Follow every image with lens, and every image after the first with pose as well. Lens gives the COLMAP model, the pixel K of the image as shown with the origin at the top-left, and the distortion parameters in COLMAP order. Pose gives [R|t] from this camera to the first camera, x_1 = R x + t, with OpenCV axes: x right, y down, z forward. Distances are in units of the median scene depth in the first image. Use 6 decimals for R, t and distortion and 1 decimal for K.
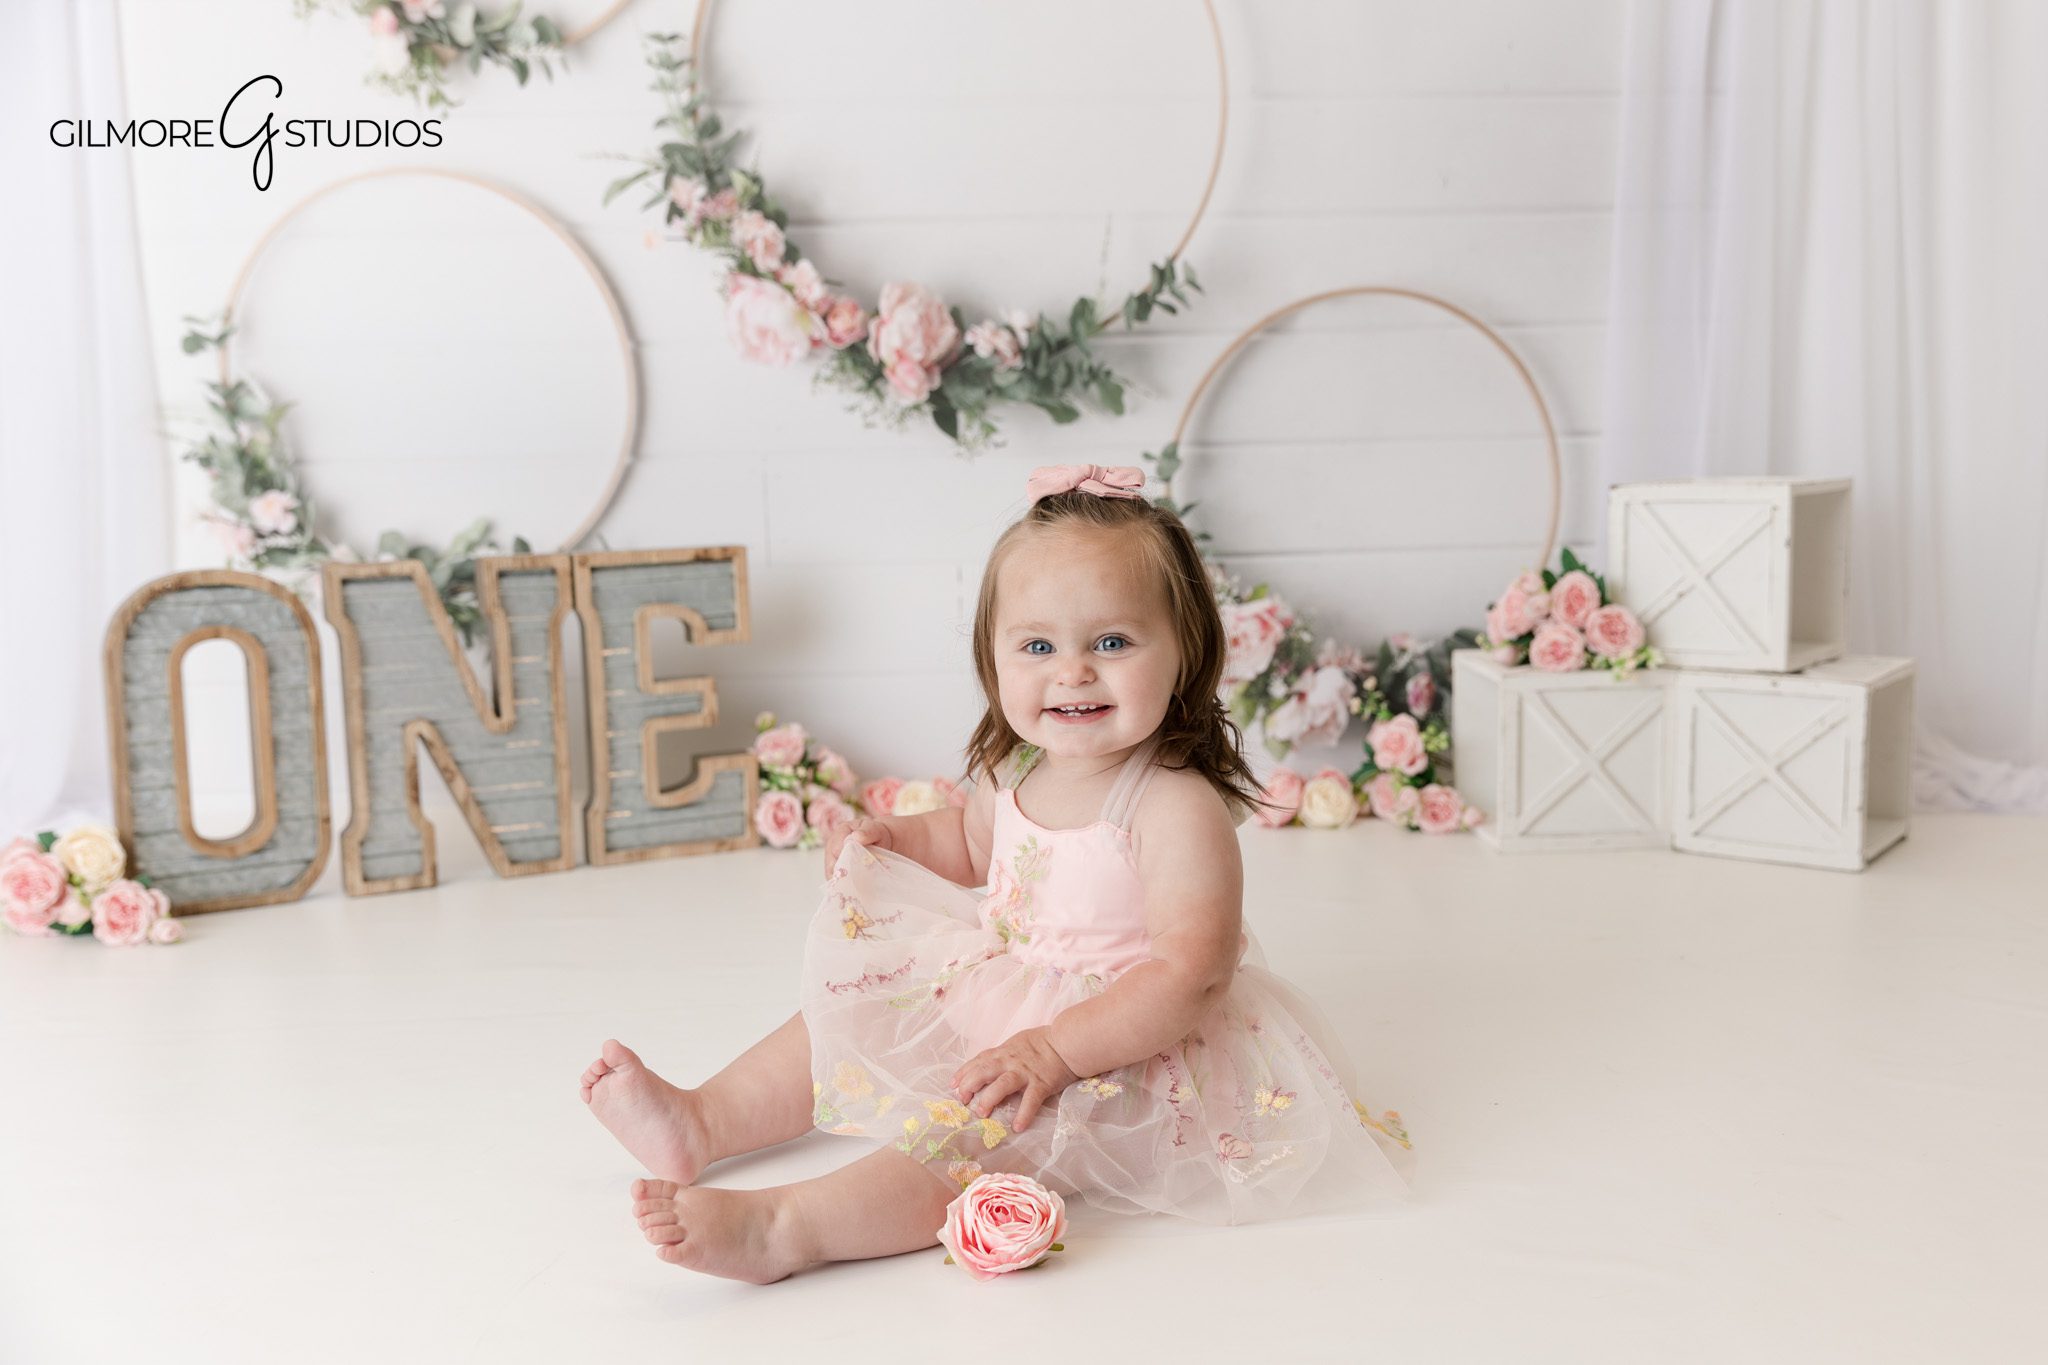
lens RADIAL K [[1972.9, 0, 1047.8], [0, 1972.9, 695.8], [0, 0, 1]] dist [-0.001303, -0.007551]
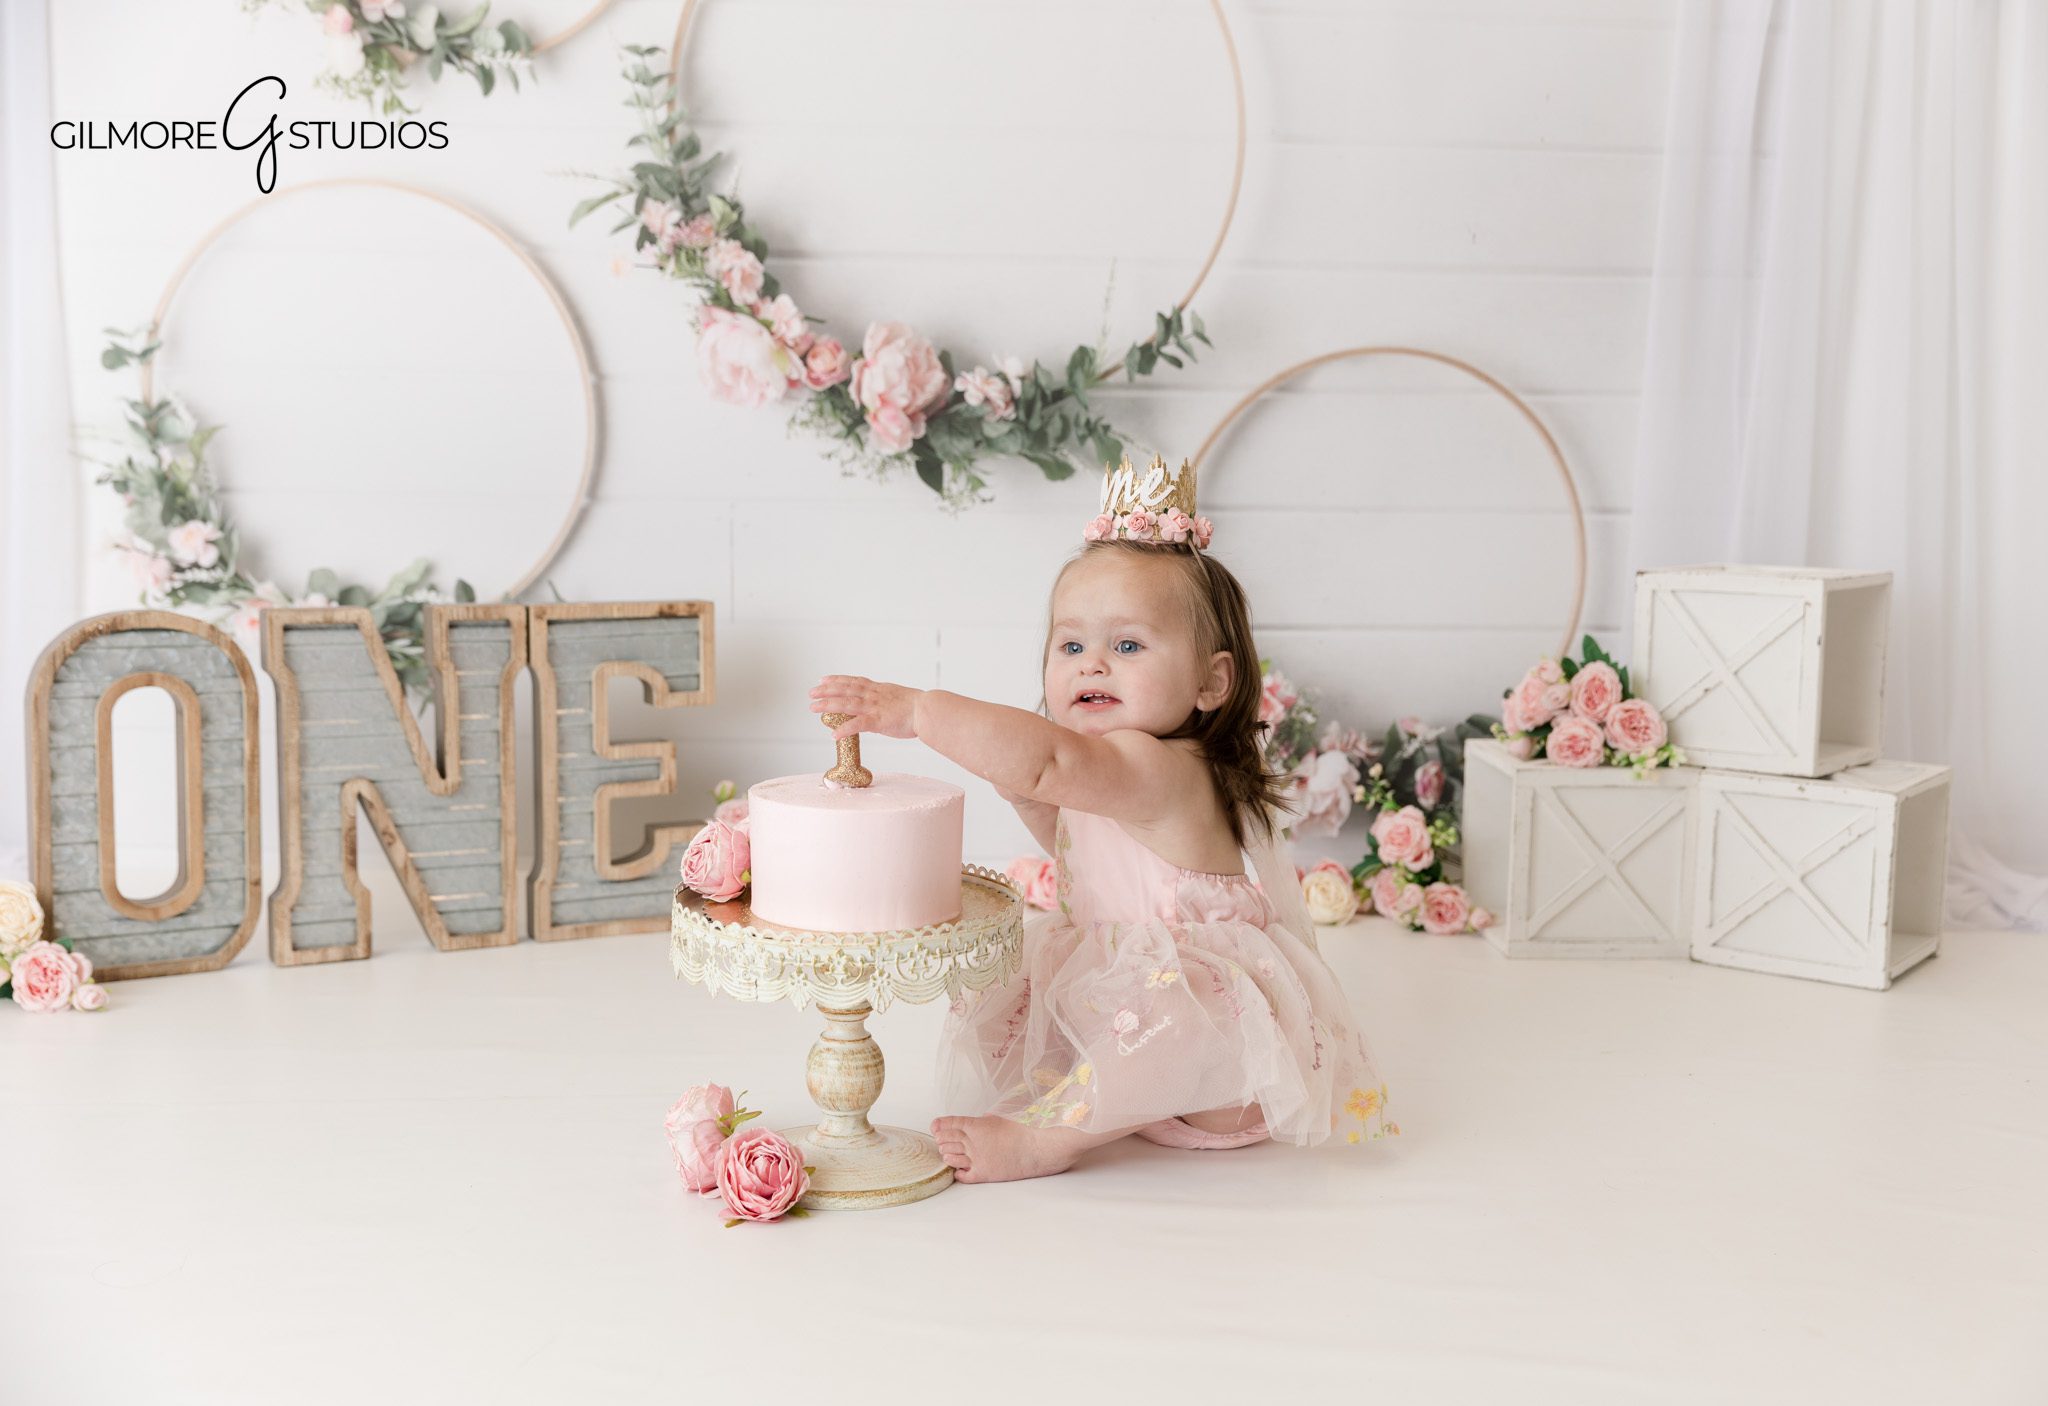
lens RADIAL K [[2321.0, 0, 1057.6], [0, 2321.0, 729.7], [0, 0, 1]] dist [-0.001821, 0.008664]
pose [[0.999003, 0.034554, 0.028265, -0.018875], [-0.034317, 0.999372, -0.008827, -0.011119], [-0.028552, 0.007848, 0.999562, -0.093861]]
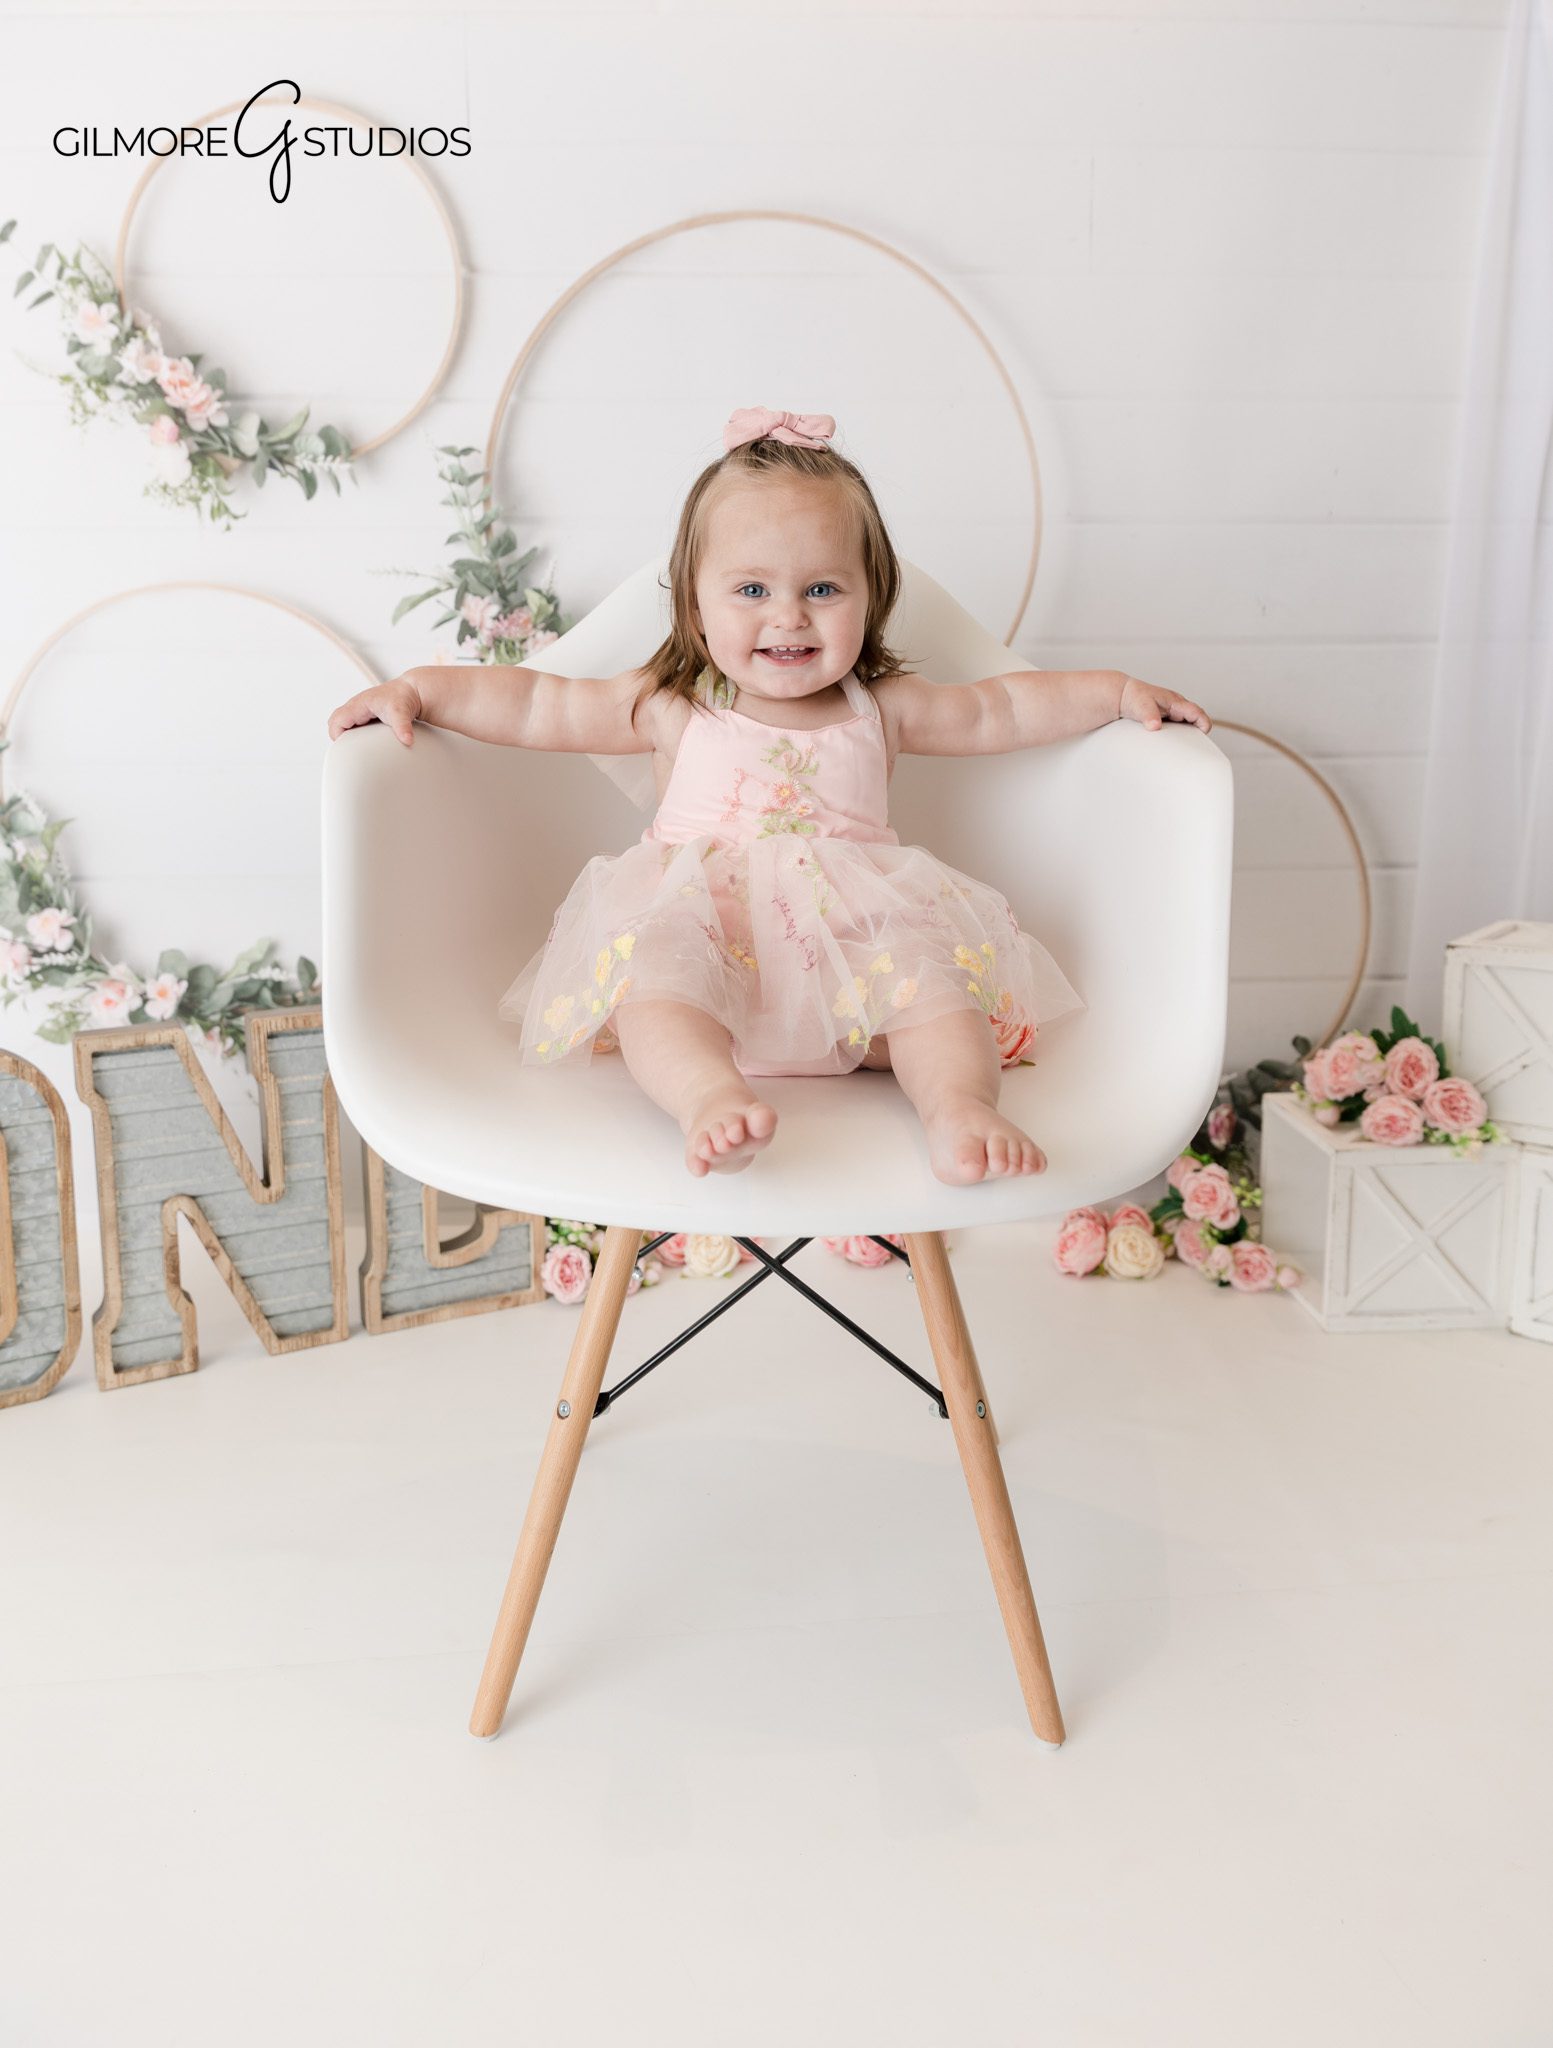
lens RADIAL K [[1541.0, 0, 786.0], [0, 1541.0, 889.7], [0, 0, 1]] dist [0.004144, 0.001853]
pose [[0.999896, 0.014177, 0.002658, -0.033175], [-0.014191, 0.999884, 0.005564, -0.125642], [-0.002579, -0.005601, 0.999981, 0.245538]]
